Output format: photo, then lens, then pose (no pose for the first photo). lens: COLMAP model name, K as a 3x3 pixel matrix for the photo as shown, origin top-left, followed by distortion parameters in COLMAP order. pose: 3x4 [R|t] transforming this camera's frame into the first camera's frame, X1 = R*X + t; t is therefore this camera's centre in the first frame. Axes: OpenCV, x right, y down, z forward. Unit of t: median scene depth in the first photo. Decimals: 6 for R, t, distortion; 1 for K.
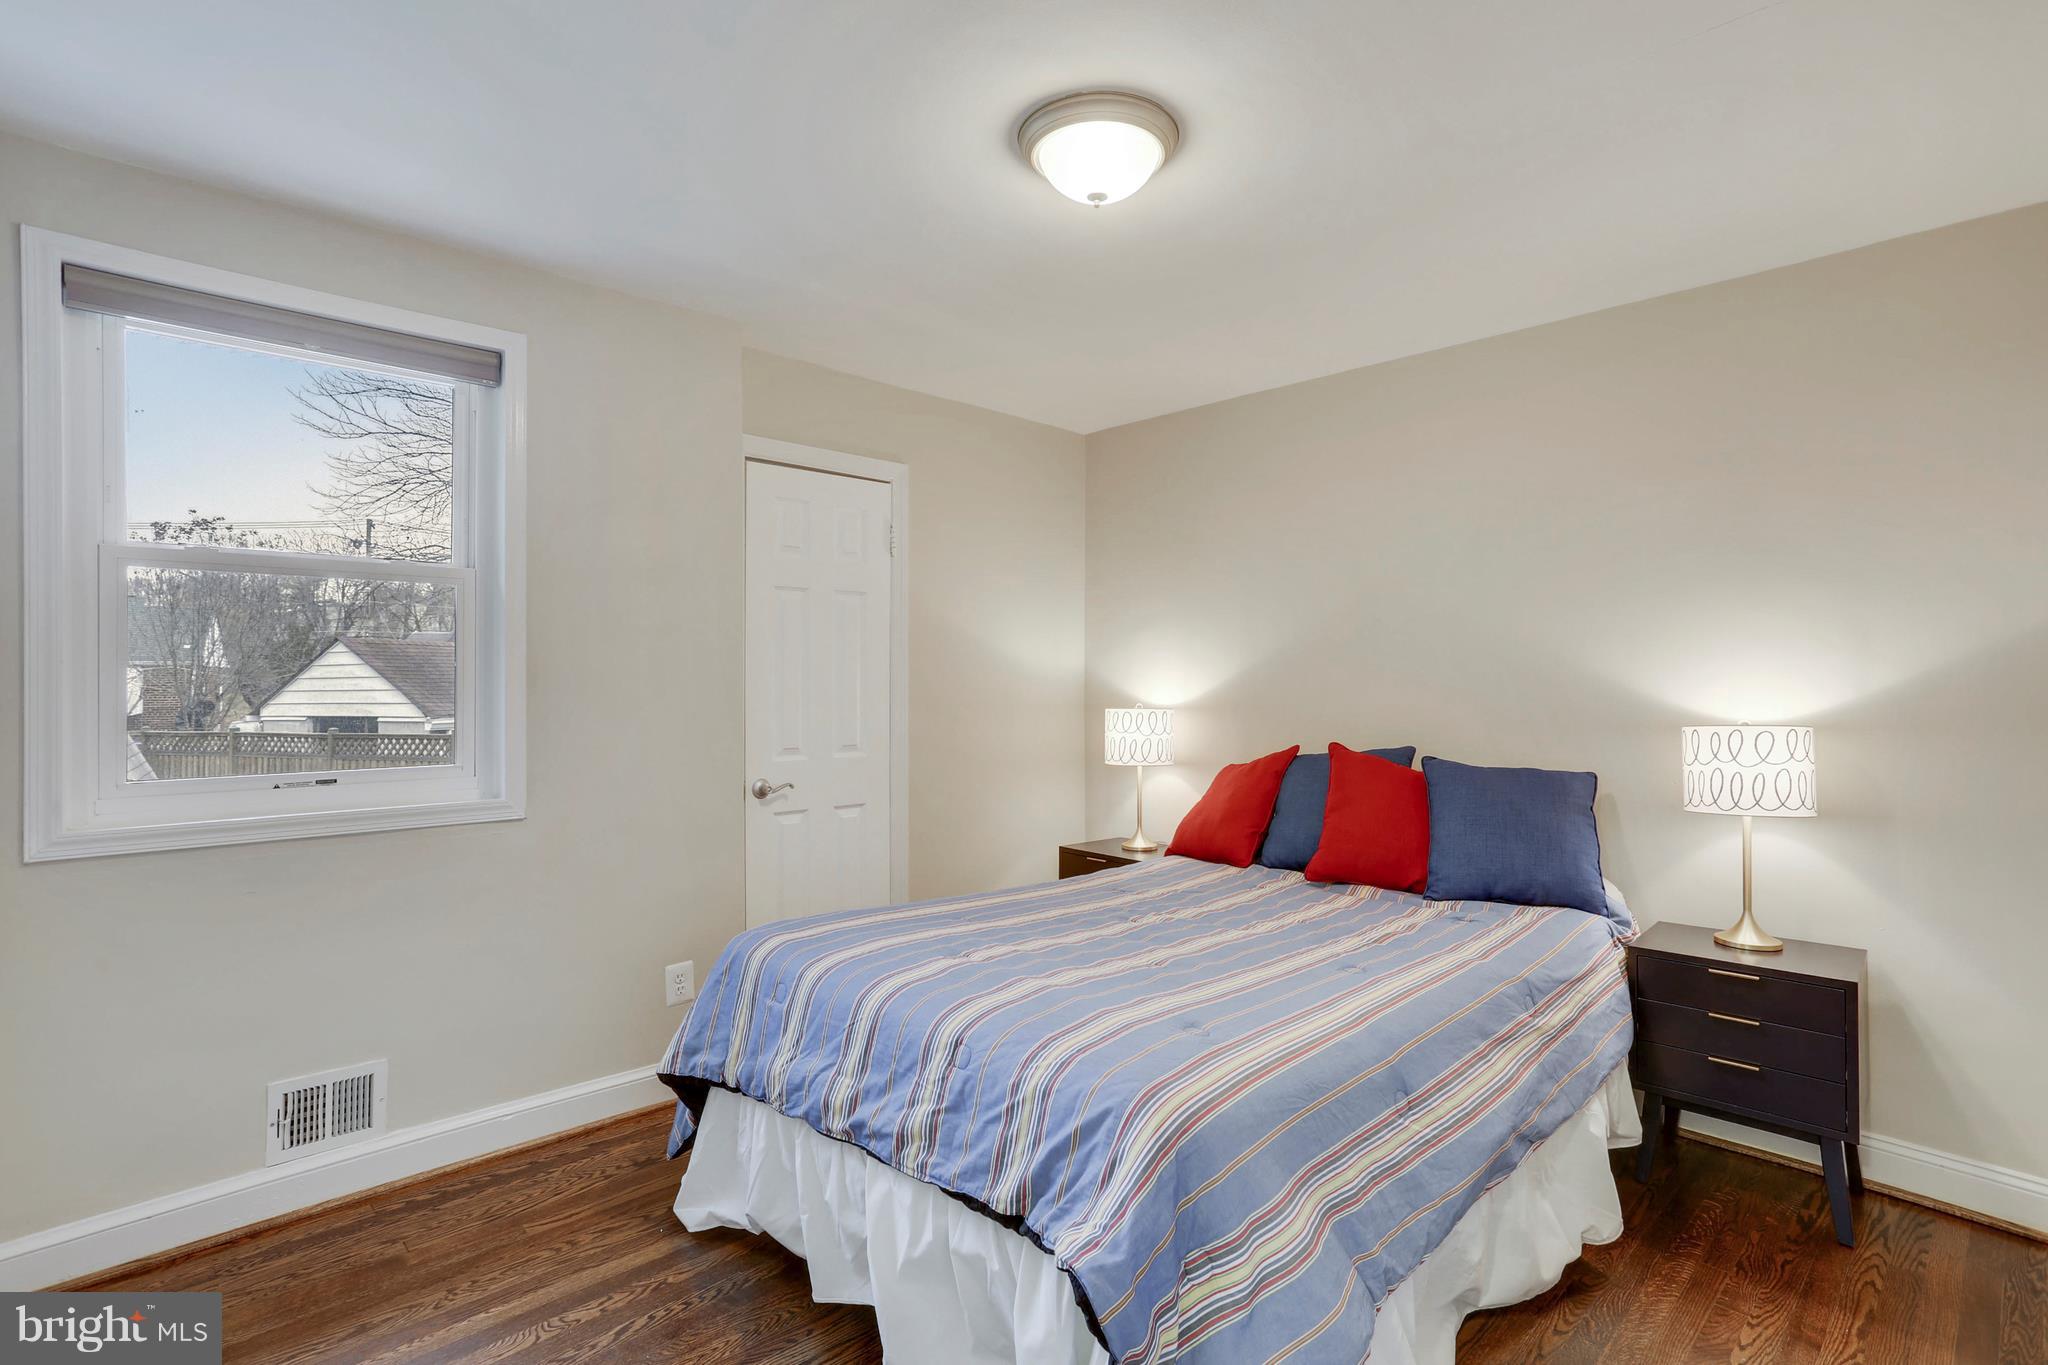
lens RADIAL K [[965.3, 0, 1024.0], [0, 965.3, 682.5], [0, 0, 1]] dist [-0.001975, -0.000333]
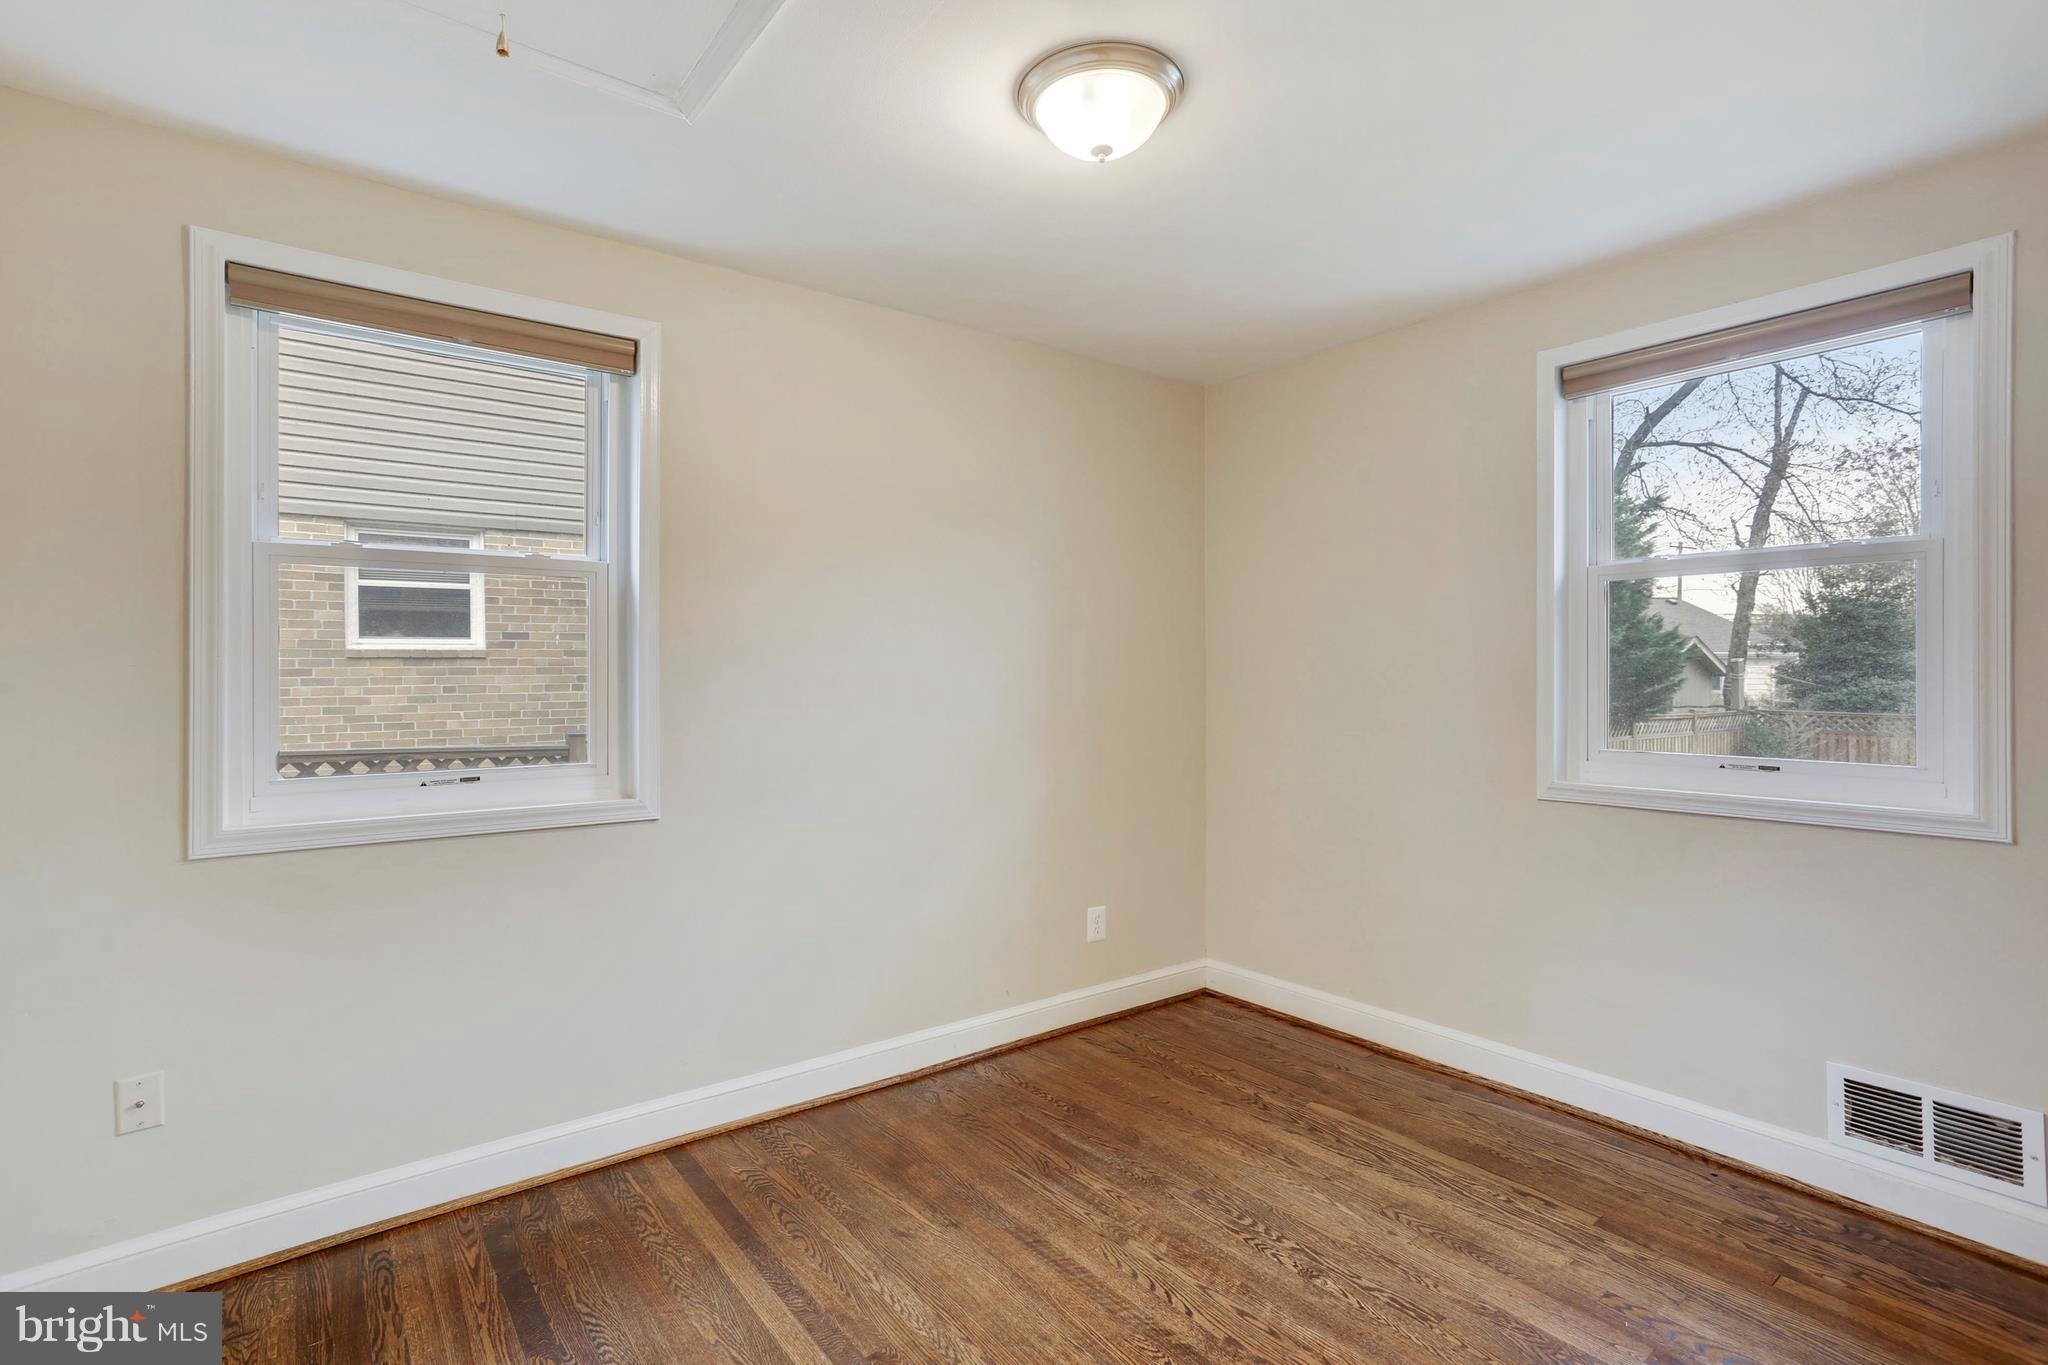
lens RADIAL K [[984.1, 0, 1024.0], [0, 984.1, 682.5], [0, 0, 1]] dist [-0.063519, 0.000657]
pose [[-0.117132, 0.008518, -0.993080, 0.357653], [0.004592, 0.999957, 0.008035, -0.000189], [0.993106, -0.003619, -0.117166, 0.317663]]
